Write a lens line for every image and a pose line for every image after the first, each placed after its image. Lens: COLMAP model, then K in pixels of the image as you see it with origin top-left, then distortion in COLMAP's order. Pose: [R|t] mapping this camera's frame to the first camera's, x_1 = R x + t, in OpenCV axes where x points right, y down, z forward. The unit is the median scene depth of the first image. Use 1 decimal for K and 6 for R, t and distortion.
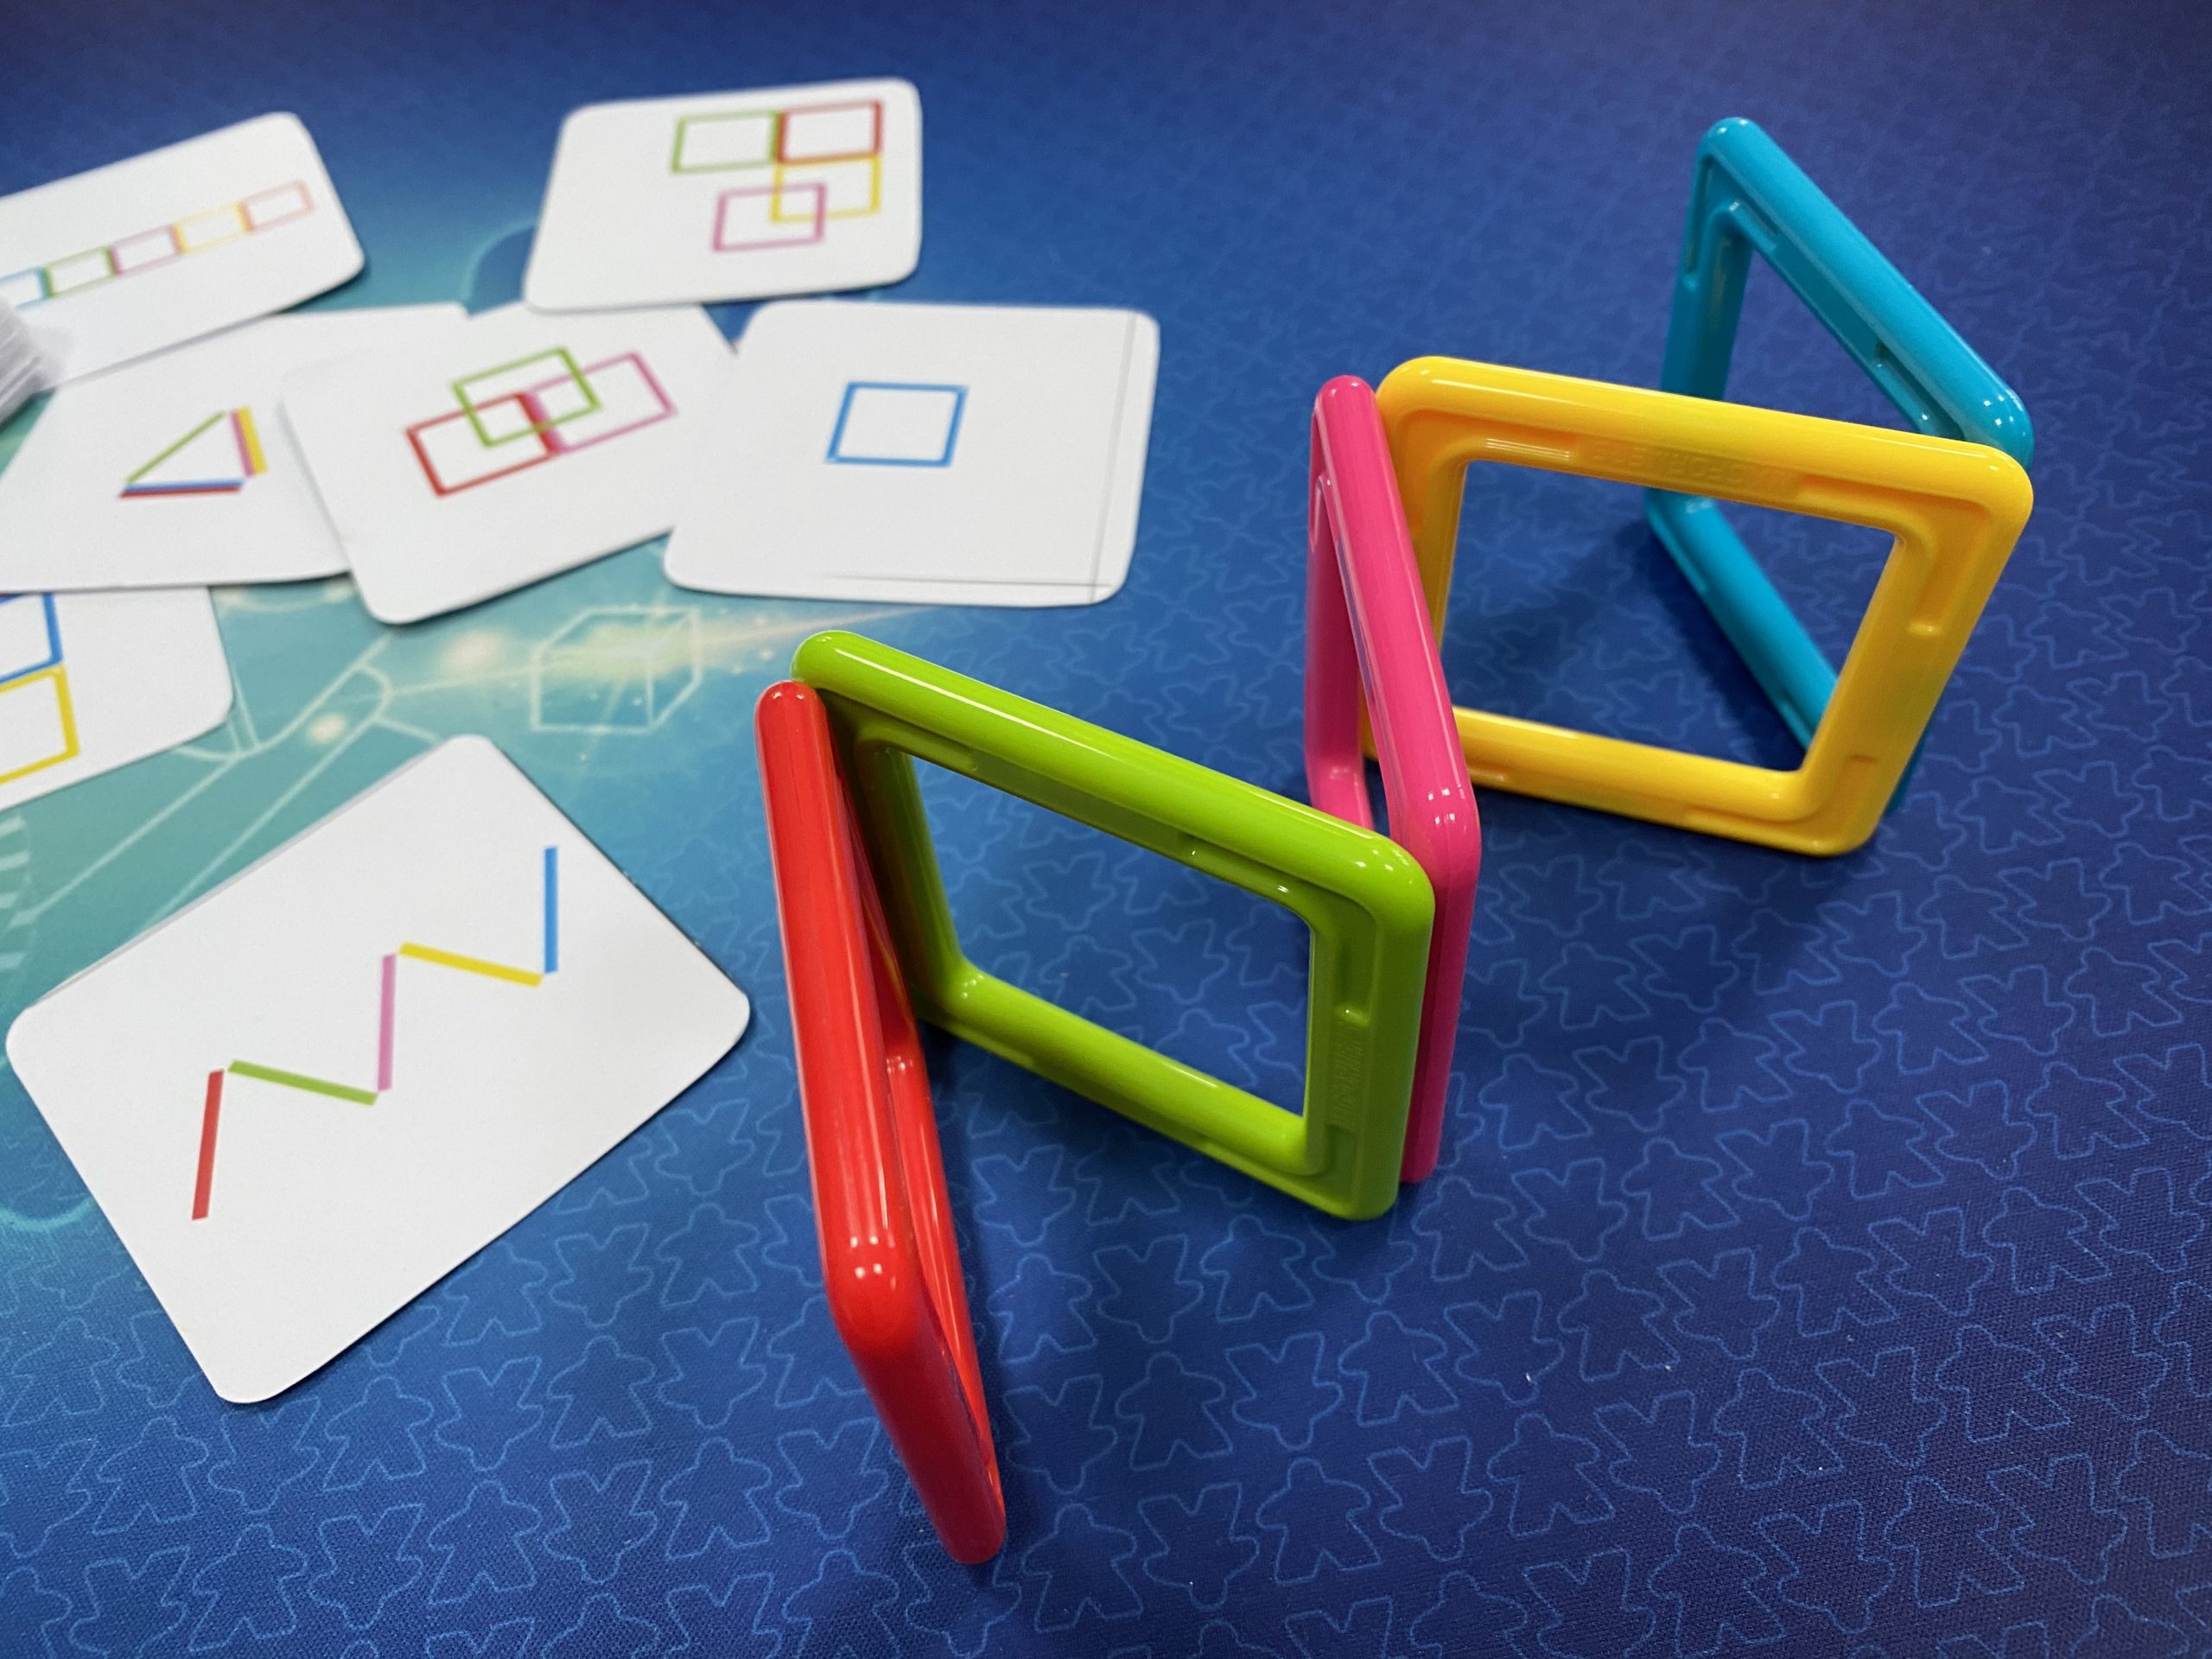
lens RADIAL K [[1673.1, 0, 1107.0], [0, 1673.1, 830.5], [0, 0, 1]] dist [-0.008948, -0.003978]
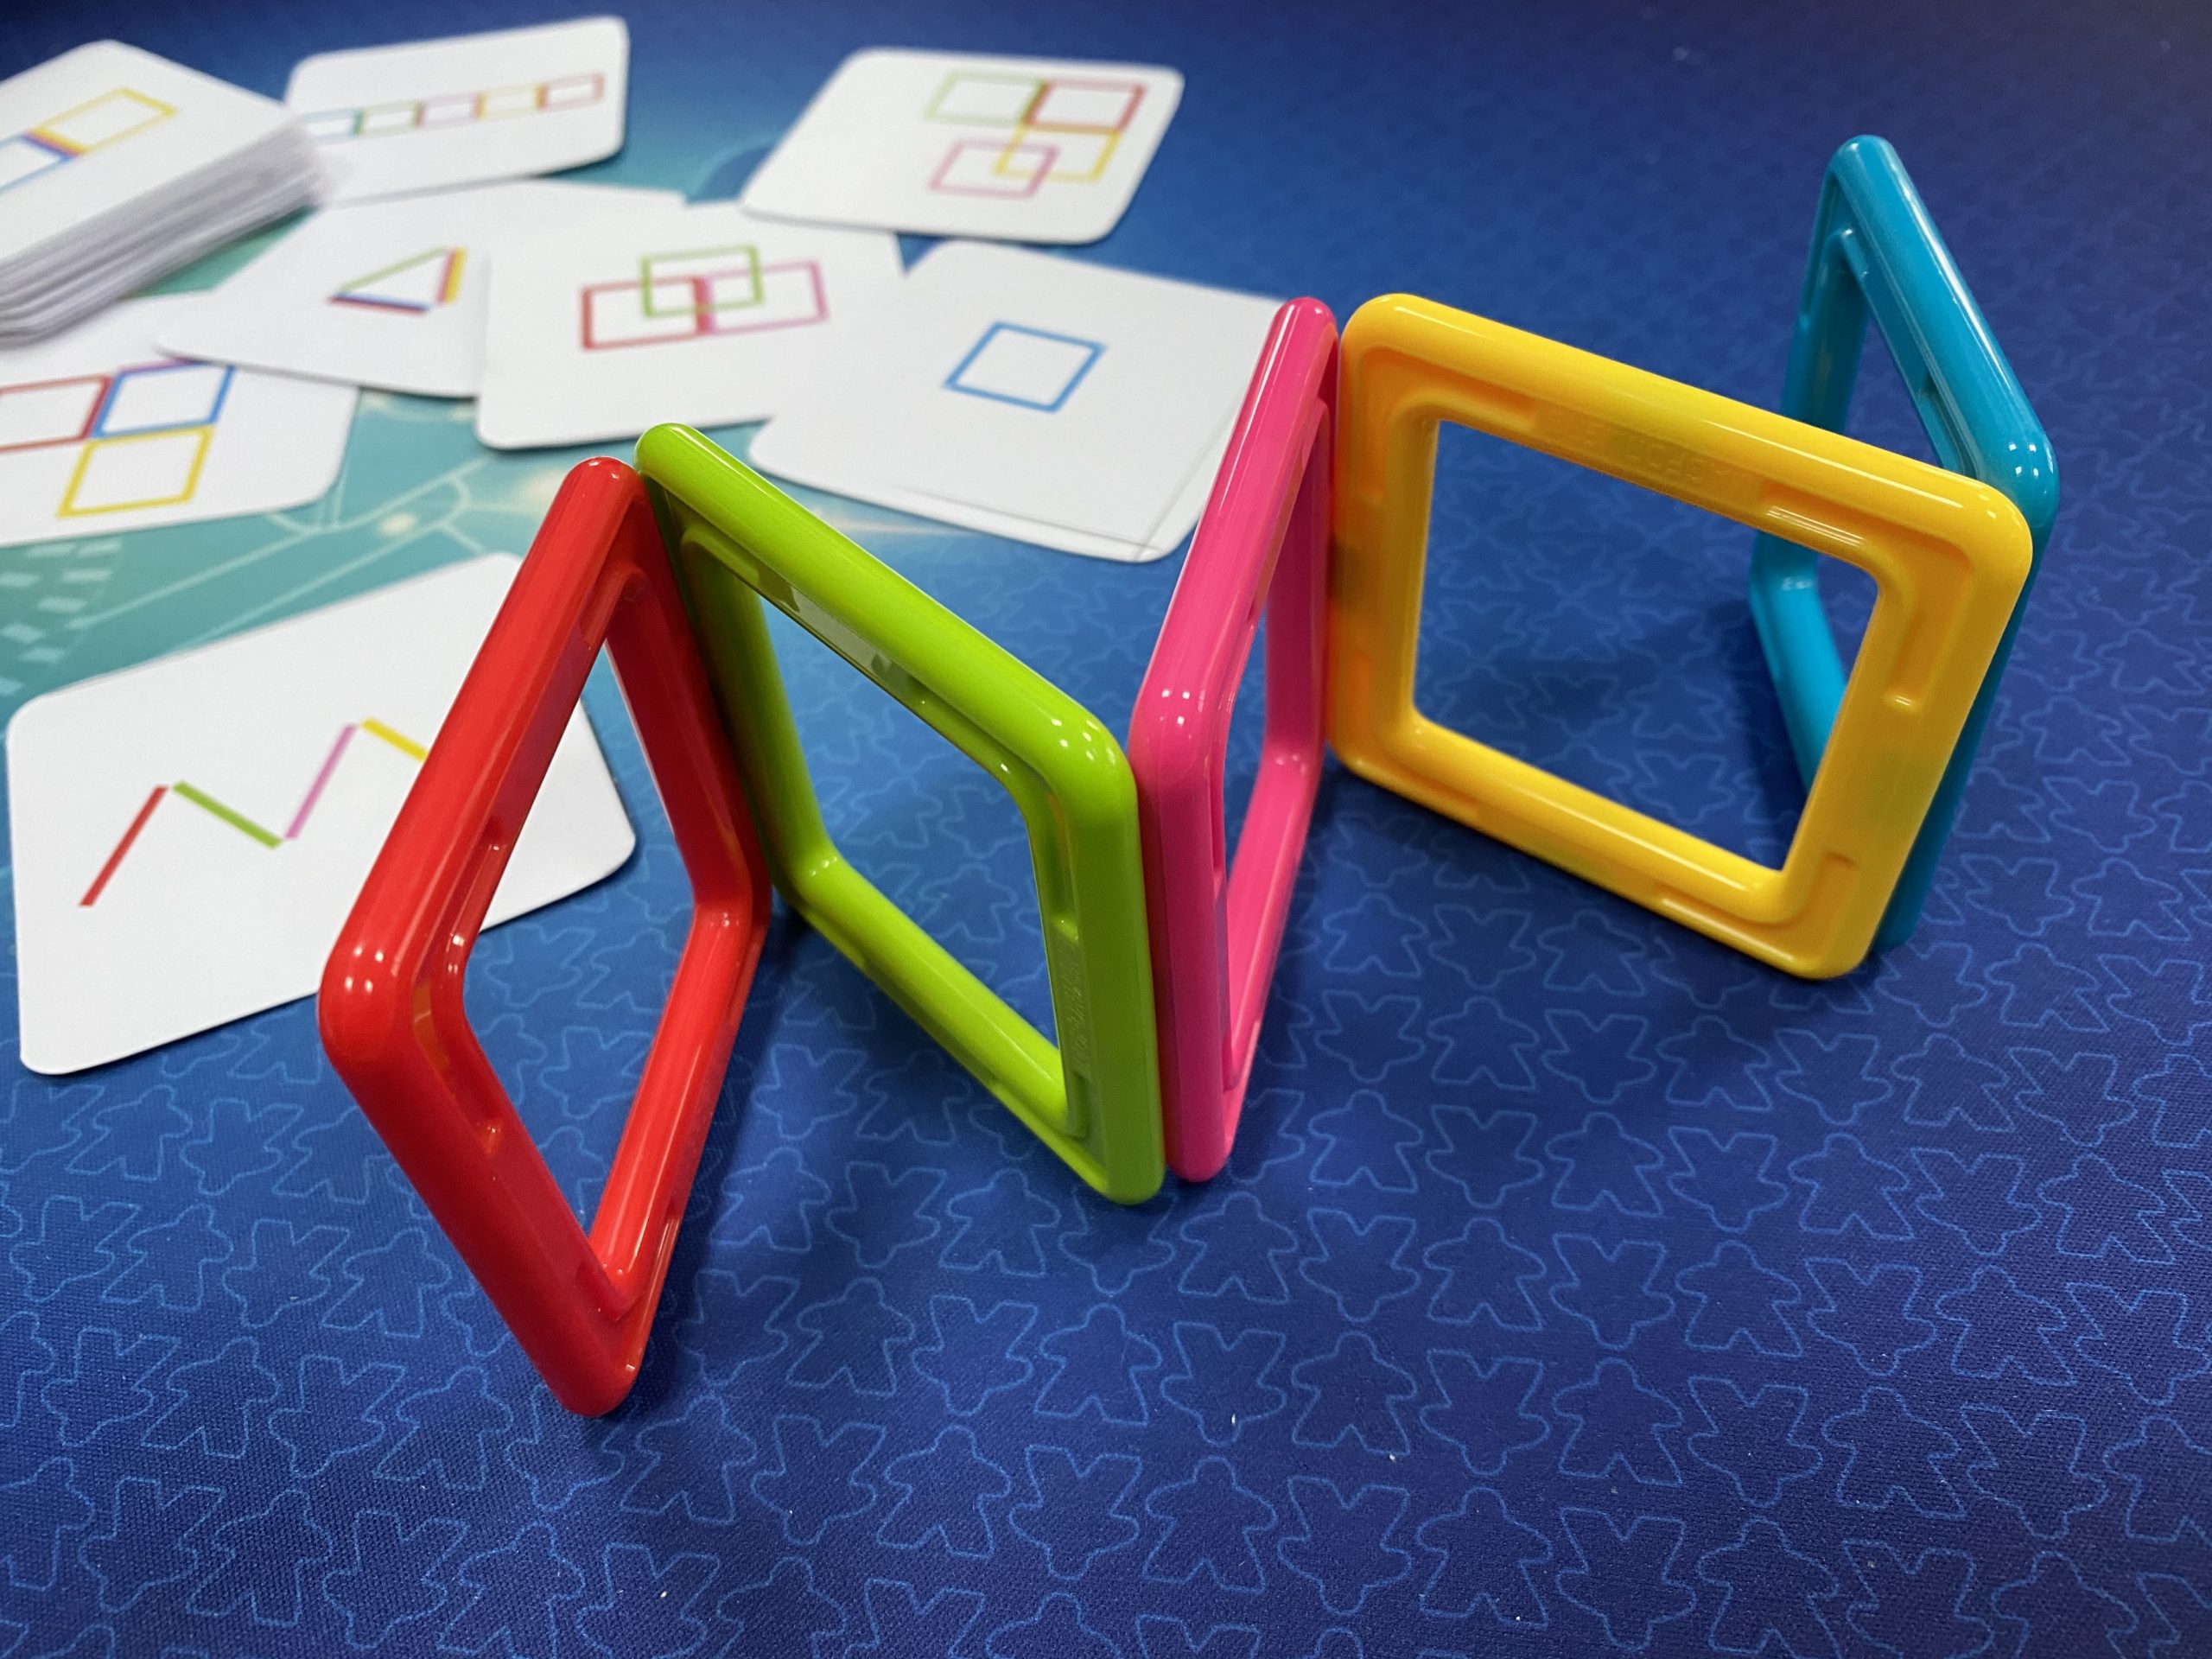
lens RADIAL K [[1673.1, 0, 1106.5], [0, 1673.1, 828.1], [0, 0, 1]] dist [-0.008948, -0.003978]
pose [[0.952348, 0.234043, -0.195594, 0.229422], [-0.245334, 0.968796, -0.035292, 0.057744], [0.181231, 0.081596, 0.980050, 0.077095]]
